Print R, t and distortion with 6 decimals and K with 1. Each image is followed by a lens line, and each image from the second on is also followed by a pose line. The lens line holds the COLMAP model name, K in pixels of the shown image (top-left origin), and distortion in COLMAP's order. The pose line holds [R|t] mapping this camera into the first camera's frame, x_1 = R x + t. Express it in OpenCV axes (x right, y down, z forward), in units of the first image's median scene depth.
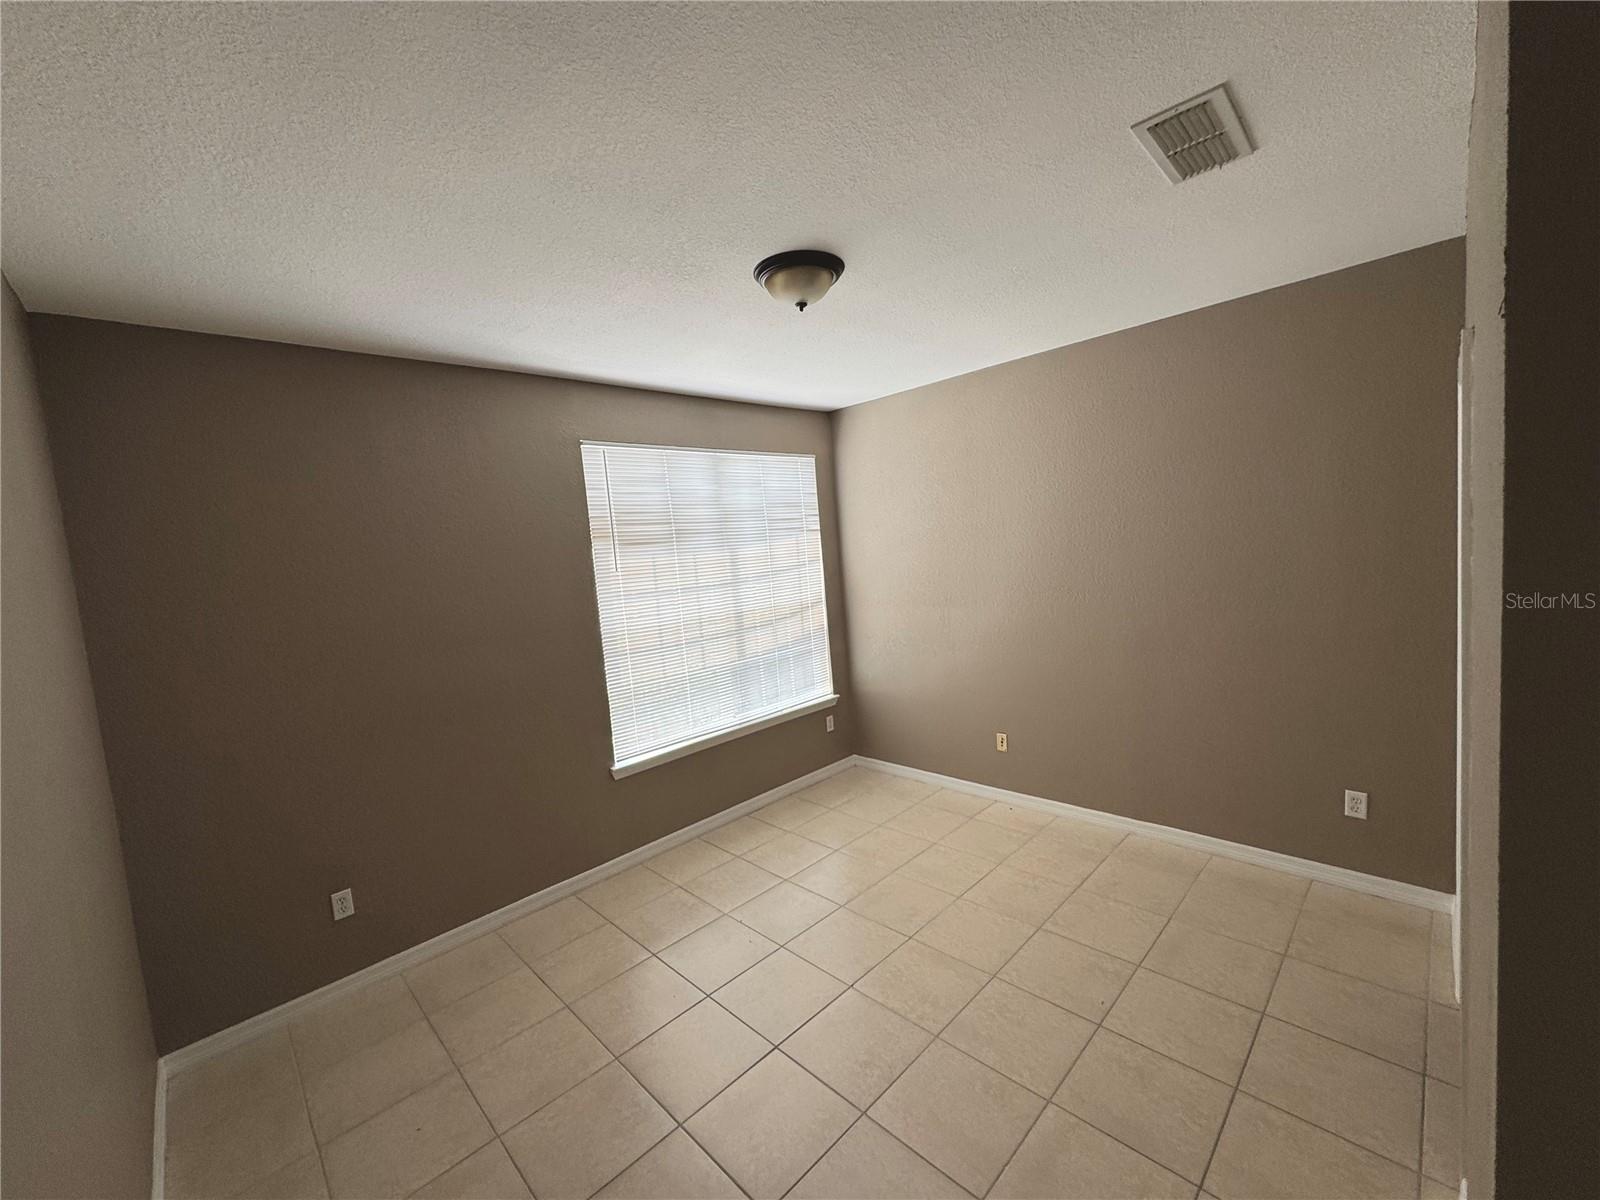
lens RADIAL K [[639.4, 0, 800.1], [0, 639.4, 601.1], [0, 0, 1]] dist [0.000215, -0.000729]
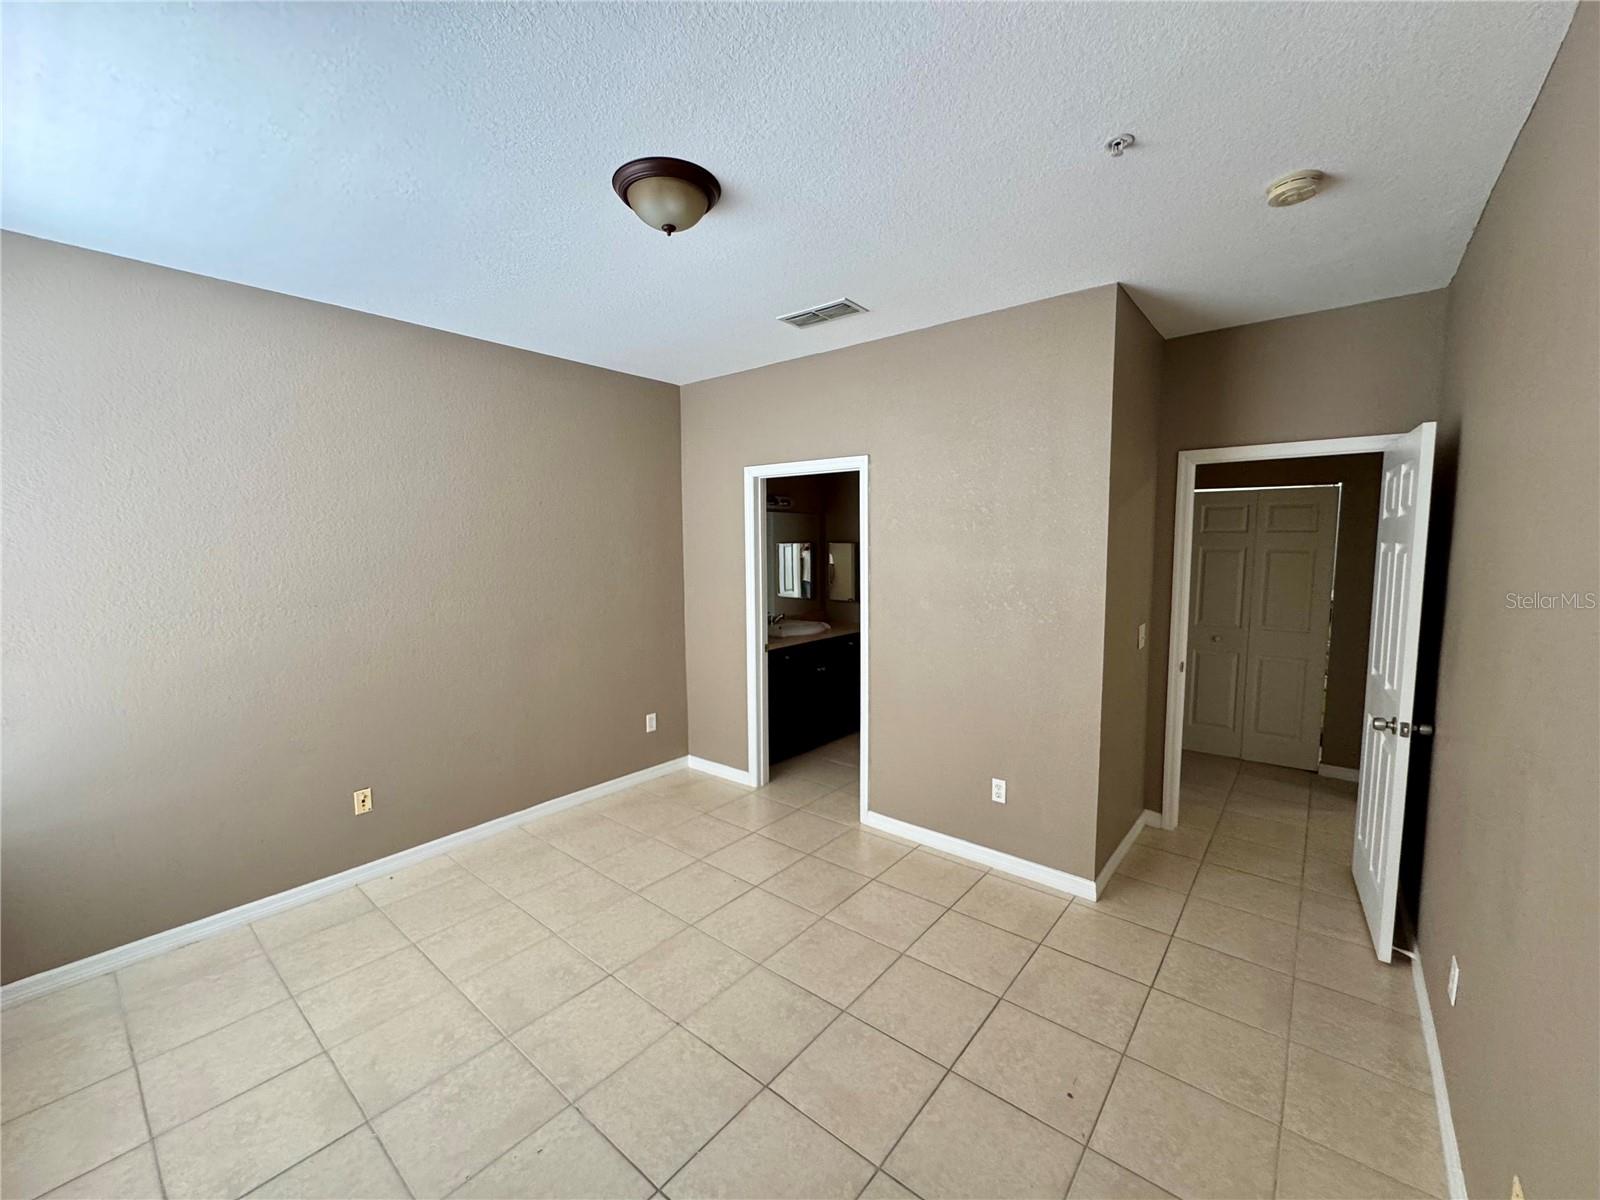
lens RADIAL K [[639.4, 0, 800.4], [0, 639.4, 602.5], [0, 0, 1]] dist [0.000215, -0.000729]
pose [[-0.104761, -0.010486, 0.994442, -0.569736], [0.102675, 0.994487, 0.021303, 0.027054], [-0.989183, 0.104336, -0.103107, 0.628890]]
